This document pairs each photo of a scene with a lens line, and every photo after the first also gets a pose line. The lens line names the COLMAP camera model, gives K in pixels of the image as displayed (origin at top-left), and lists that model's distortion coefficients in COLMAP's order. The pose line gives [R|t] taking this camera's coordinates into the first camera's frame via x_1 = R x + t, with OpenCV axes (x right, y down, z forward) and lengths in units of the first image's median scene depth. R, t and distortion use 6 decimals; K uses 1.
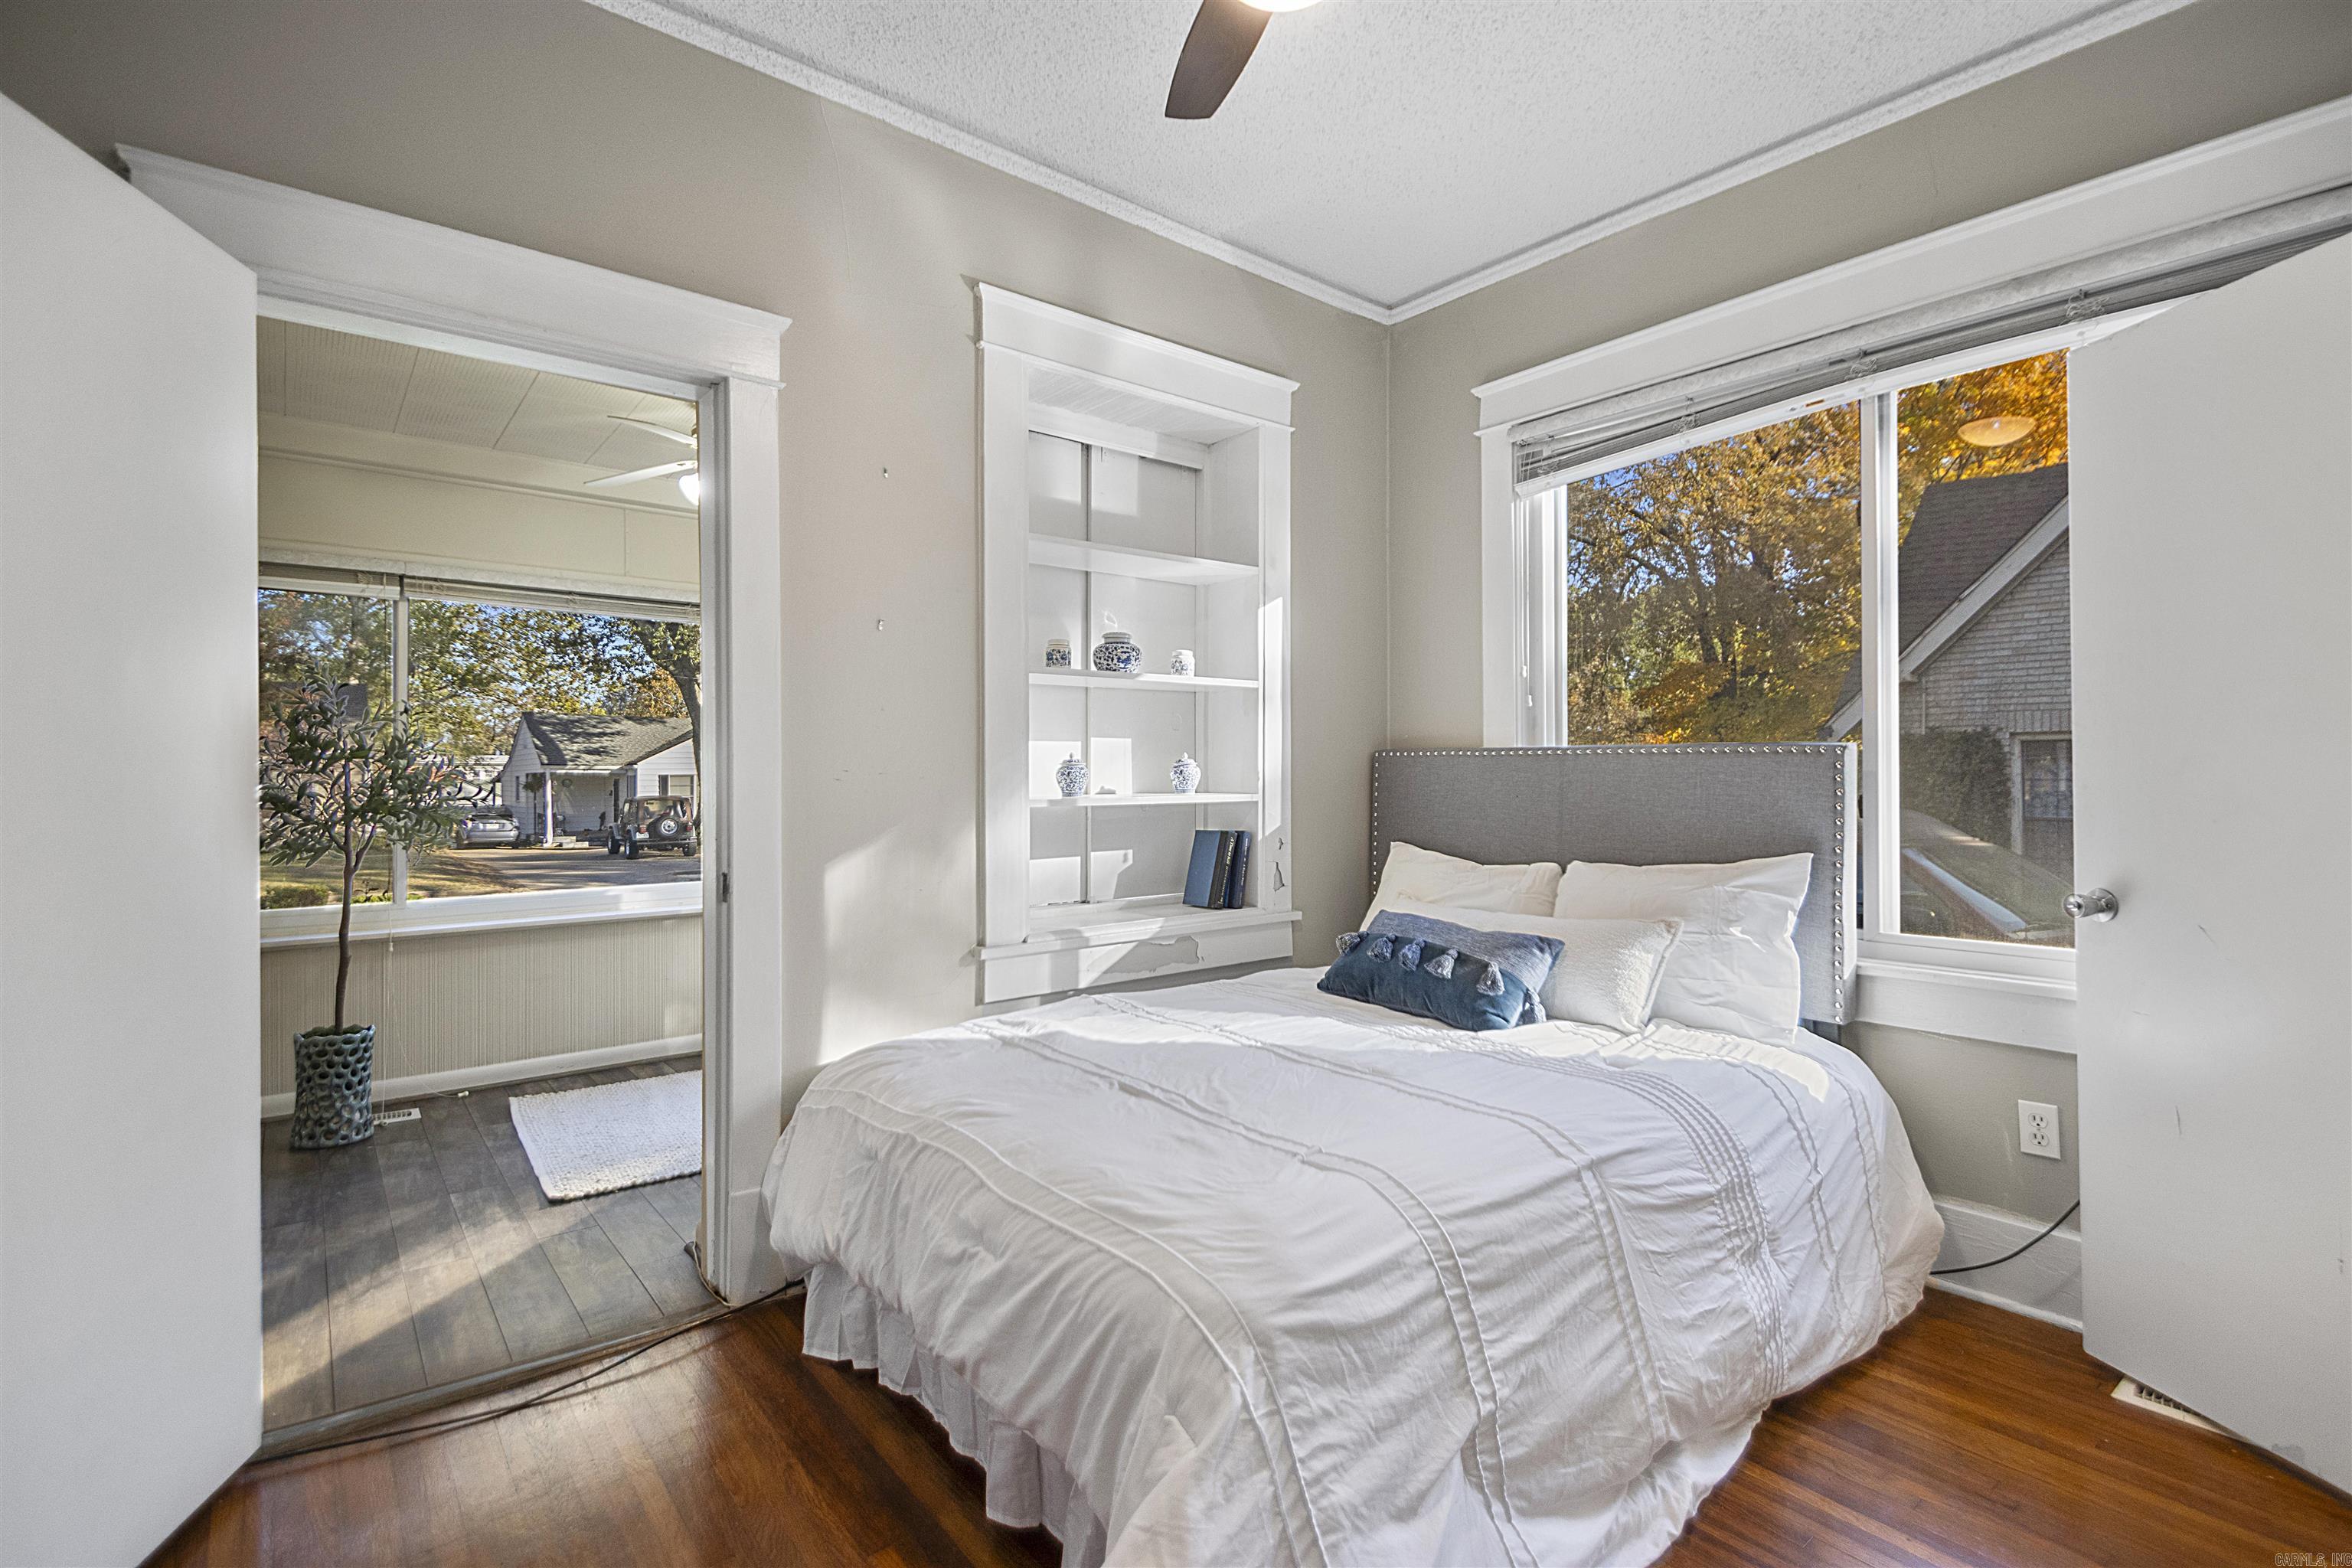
lens RADIAL K [[1078.4, 0, 1226.5], [0, 1078.4, 769.1], [0, 0, 1]] dist [0.001955, 0.000029]
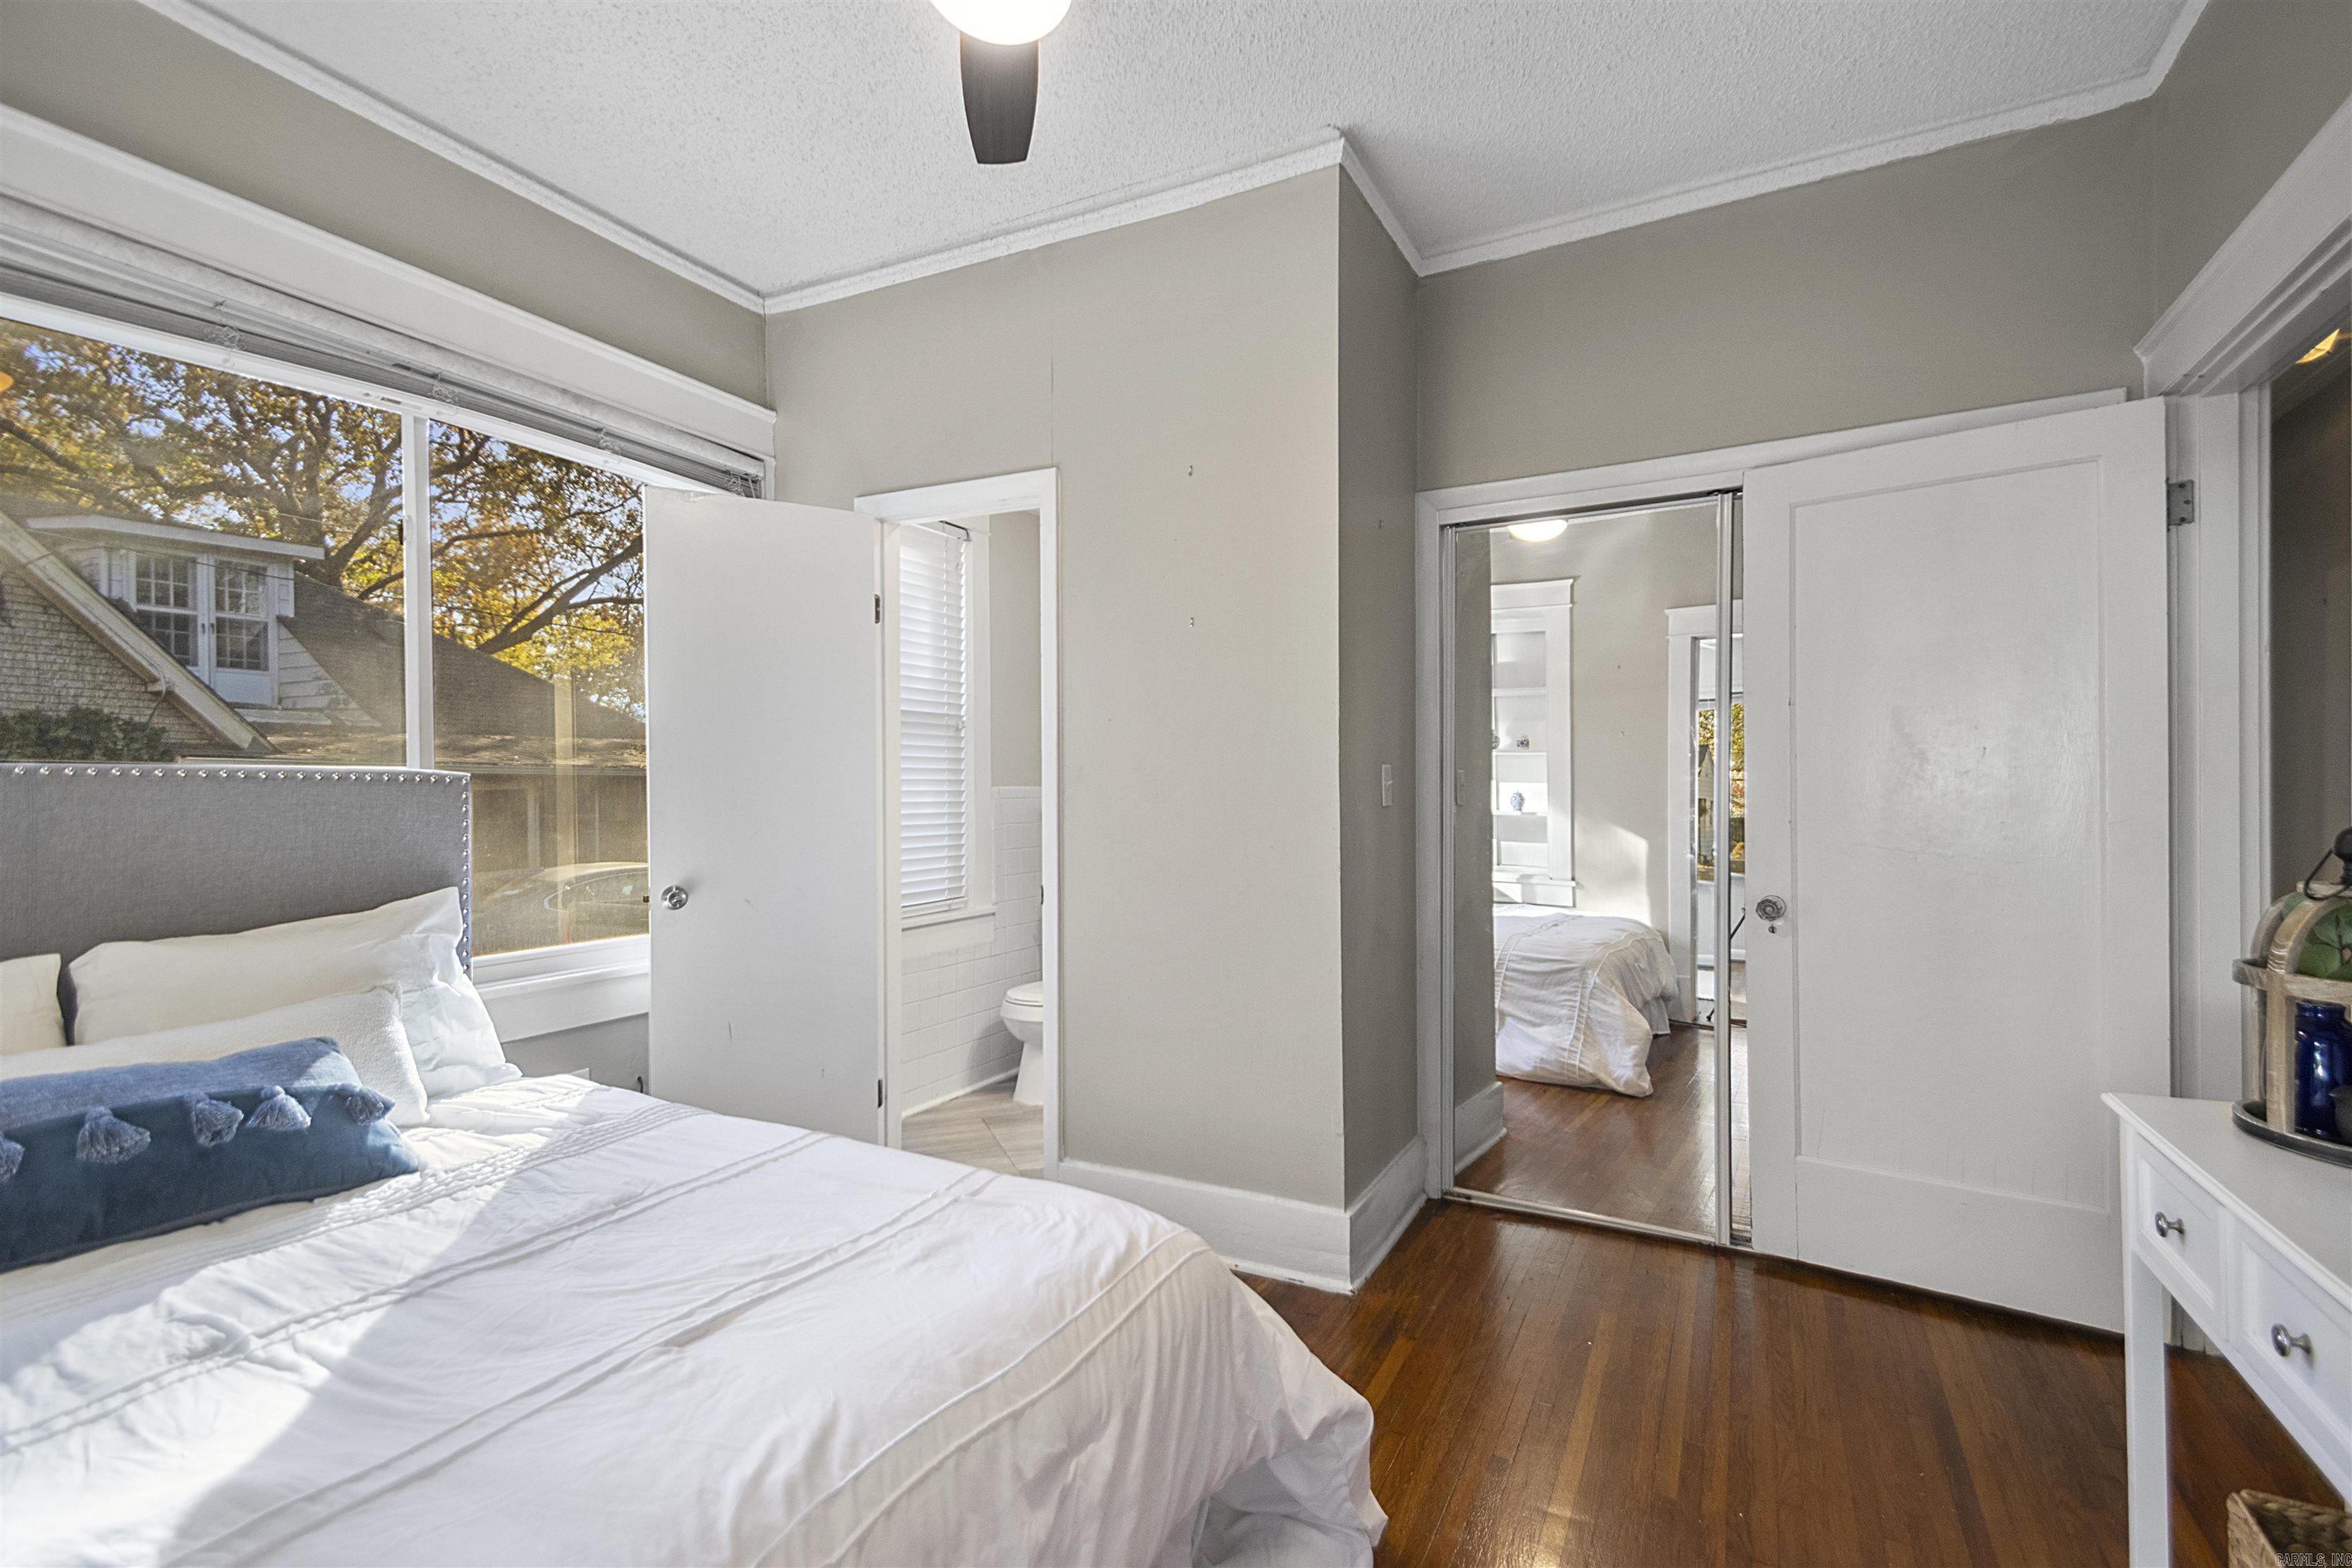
lens RADIAL K [[1073.4, 0, 1179.2], [0, 1073.4, 794.5], [0, 0, 1]] dist [0.000589, 0.000048]
pose [[-0.378717, 0.005757, 0.925495, -0.691830], [0.002565, 0.999983, -0.005171, 0.002433], [-0.925509, 0.000416, -0.378726, 0.910101]]
